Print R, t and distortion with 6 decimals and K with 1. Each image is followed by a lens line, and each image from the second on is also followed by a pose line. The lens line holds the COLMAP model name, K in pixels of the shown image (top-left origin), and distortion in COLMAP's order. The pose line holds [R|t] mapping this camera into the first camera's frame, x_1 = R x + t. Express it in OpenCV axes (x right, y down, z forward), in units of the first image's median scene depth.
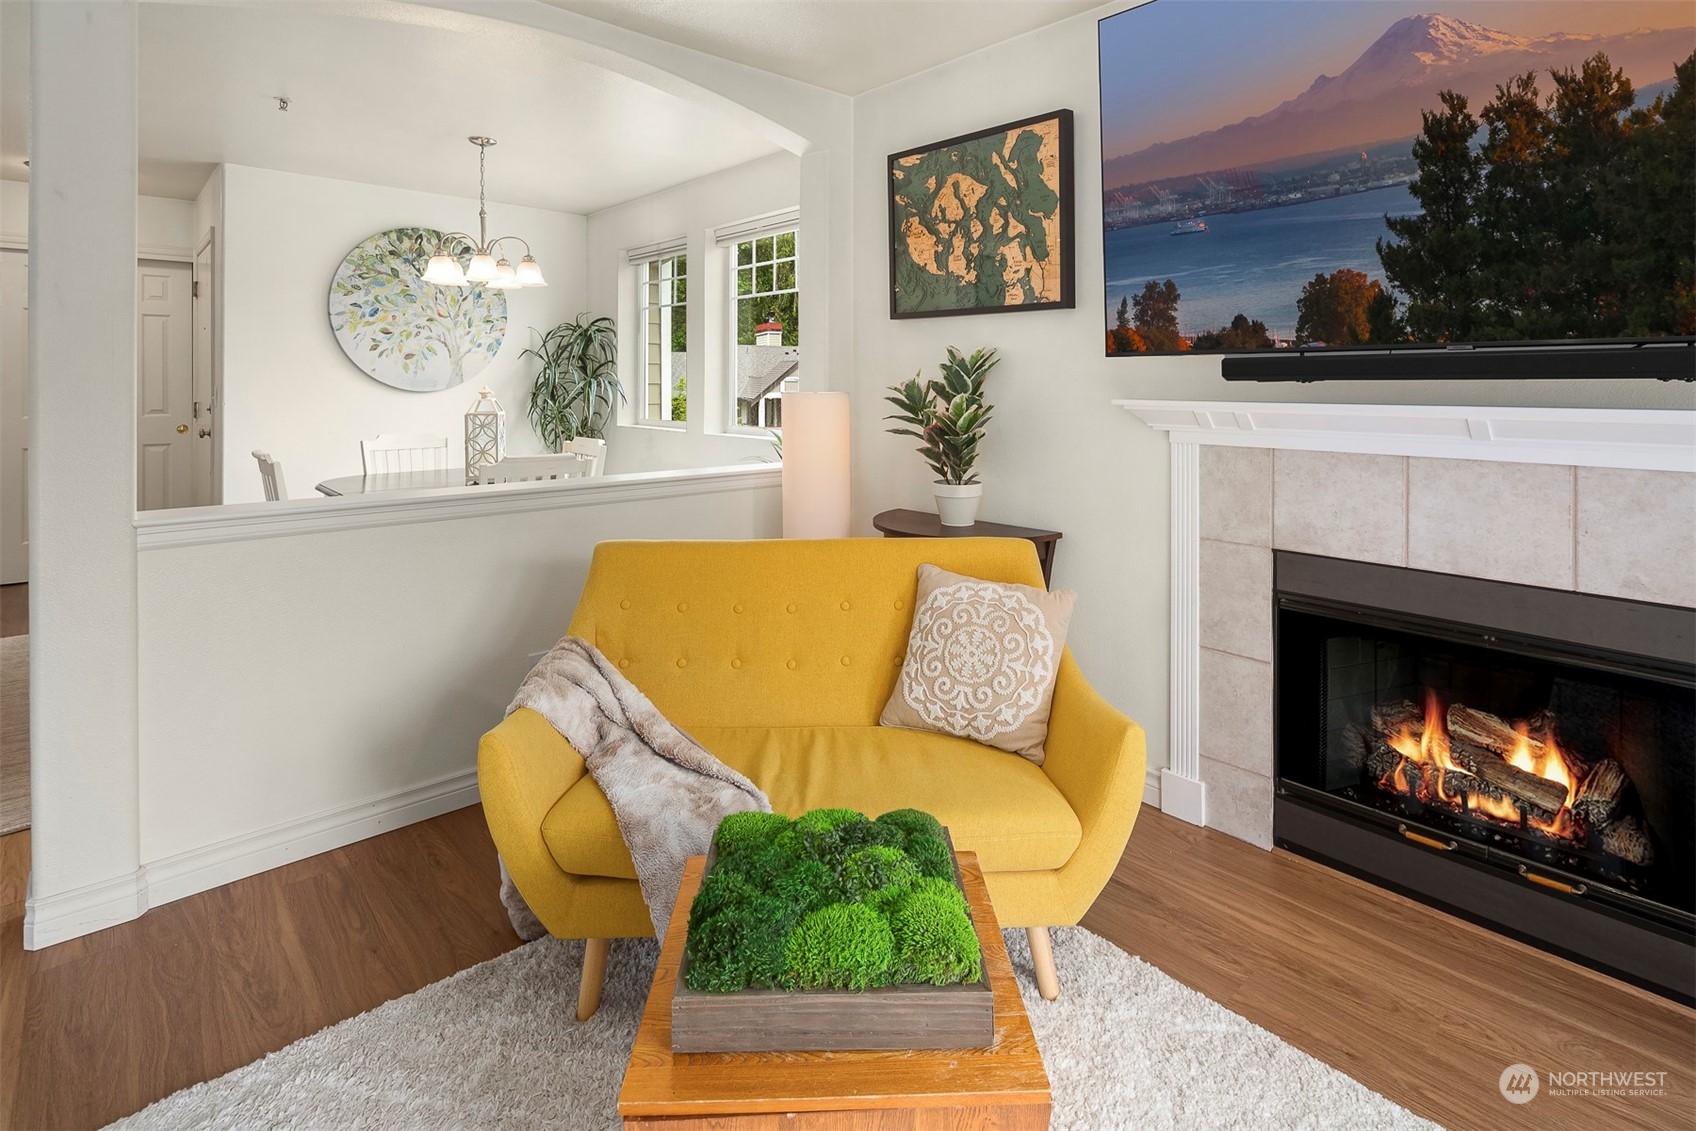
lens RADIAL K [[838.3, 0, 843.6], [0, 838.3, 378.8], [0, 0, 1]] dist [0.001381, -0.000650]
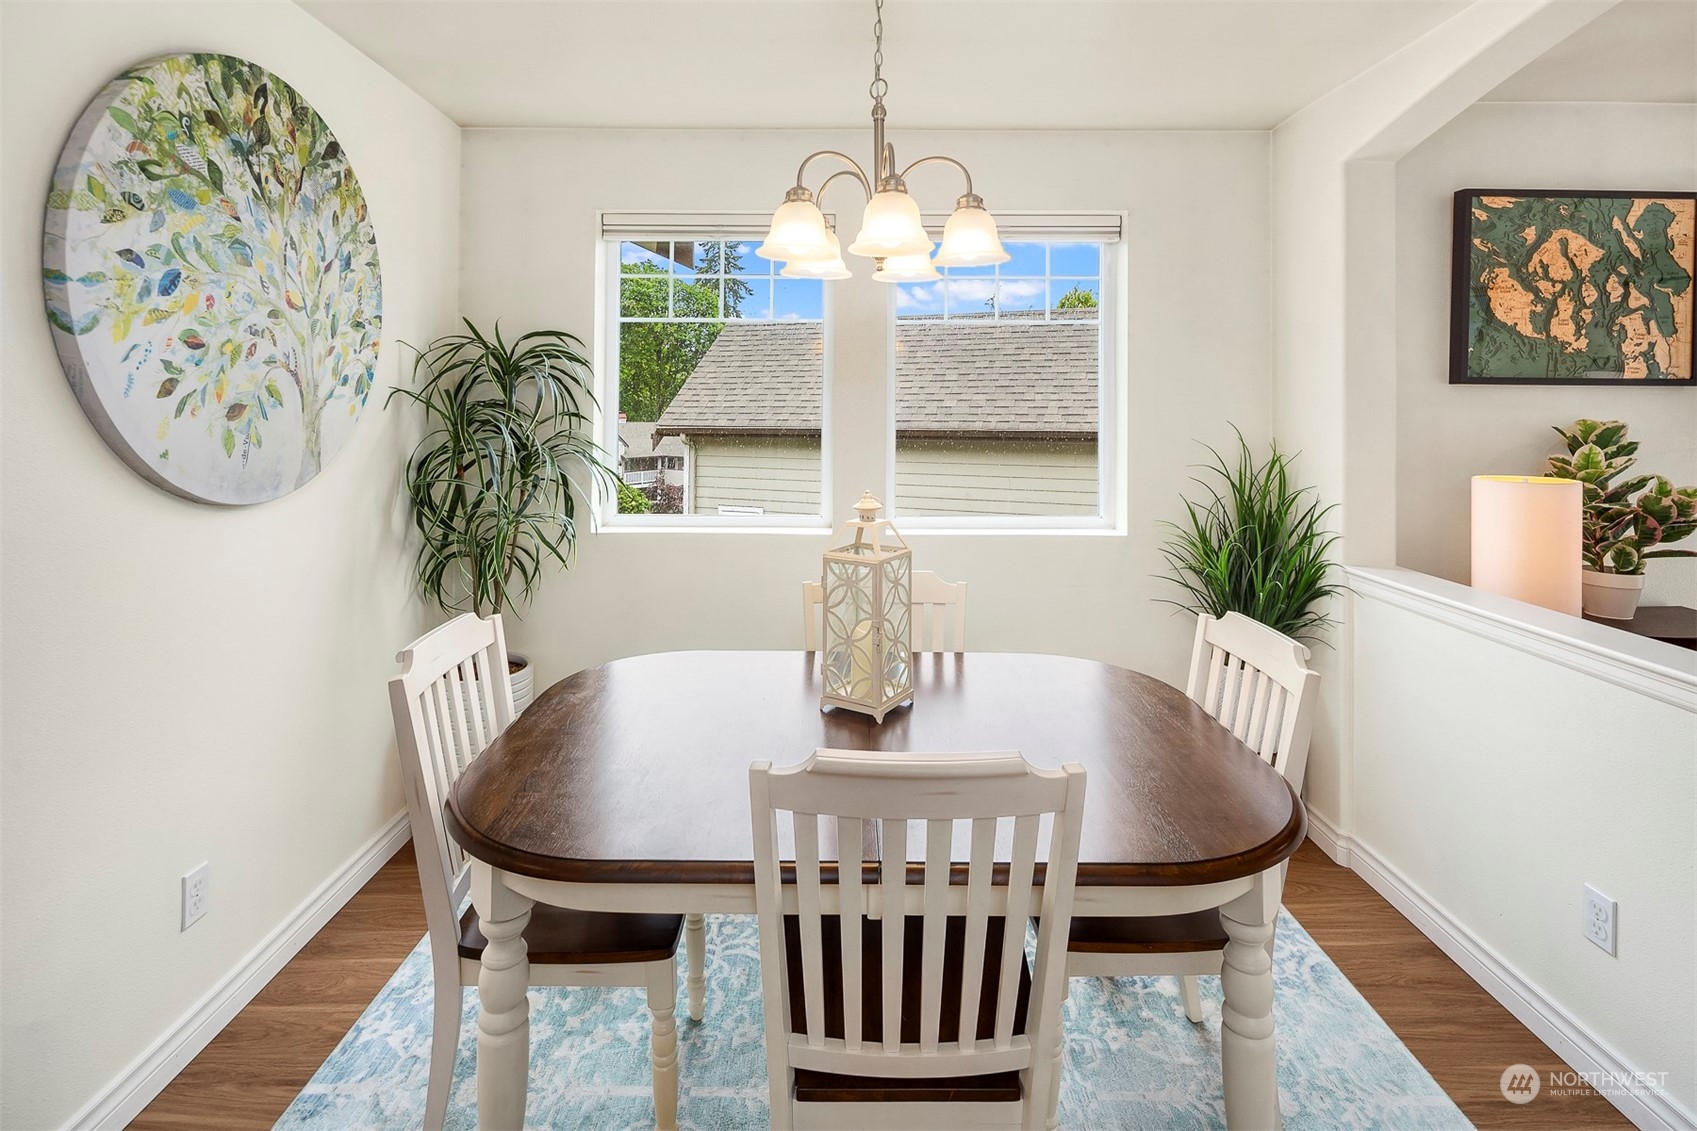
lens RADIAL K [[837.2, 0, 842.6], [0, 837.2, 396.5], [0, 0, 1]] dist [0.000743, -0.000481]
pose [[0.669712, 0.006544, 0.742592, -1.042743], [-0.003638, 0.999978, -0.005531, -0.054370], [-0.742612, 0.001003, 0.669721, 0.953691]]
